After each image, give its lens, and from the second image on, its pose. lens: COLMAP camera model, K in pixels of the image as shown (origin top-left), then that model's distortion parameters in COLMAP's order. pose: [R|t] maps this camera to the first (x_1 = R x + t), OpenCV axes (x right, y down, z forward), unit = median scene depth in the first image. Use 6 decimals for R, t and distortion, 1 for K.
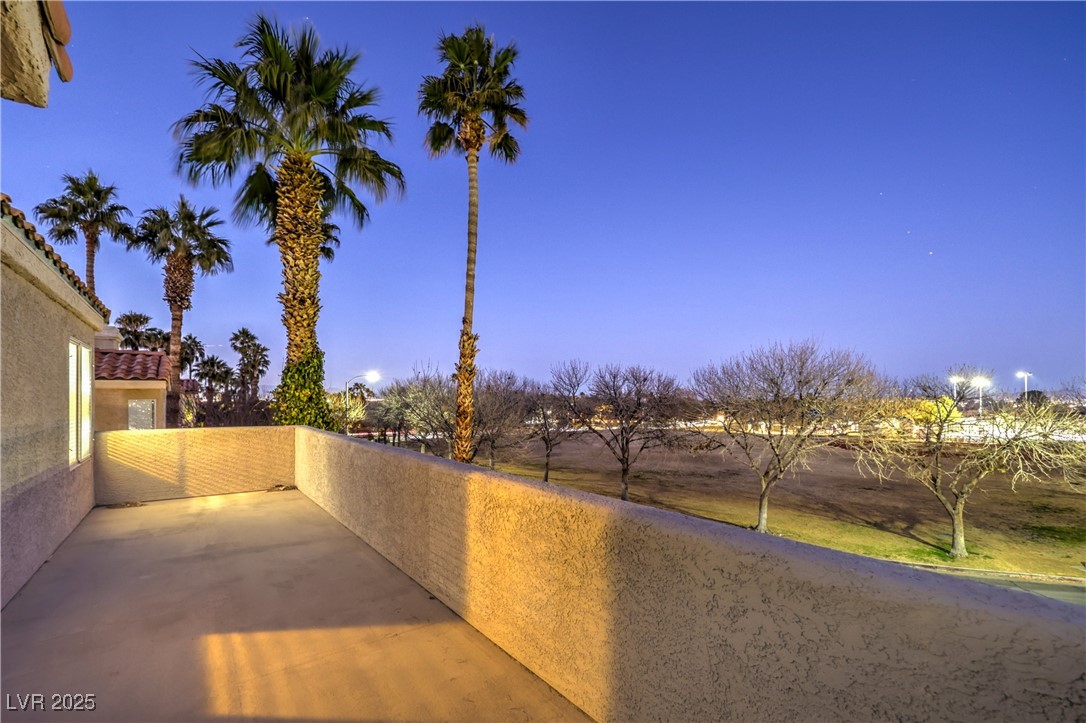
lens RADIAL K [[458.1, 0, 543.8], [0, 458.1, 397.6], [0, 0, 1]] dist [-0.000155, -0.000029]
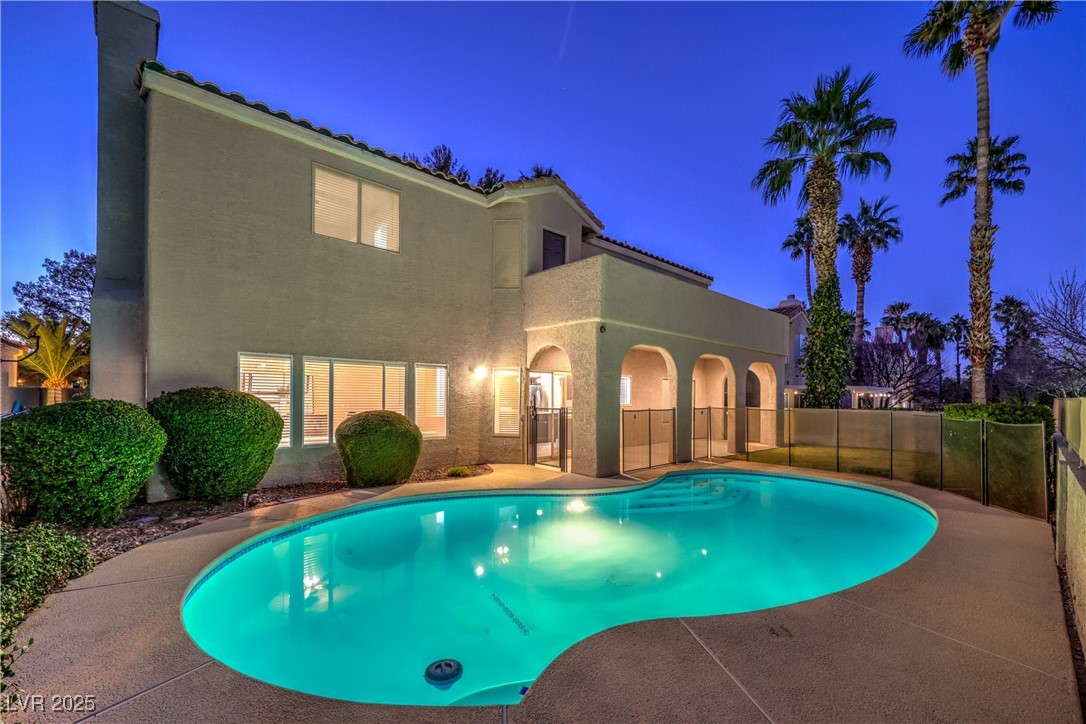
lens RADIAL K [[458.1, 0, 543.8], [0, 458.1, 398.1], [0, 0, 1]] dist [-0.000155, -0.000029]
pose [[0.085779, 0.002421, -0.996311, 0.520145], [-0.008149, 0.999965, 0.001729, 0.168923], [0.996281, 0.007971, 0.085796, -0.046815]]
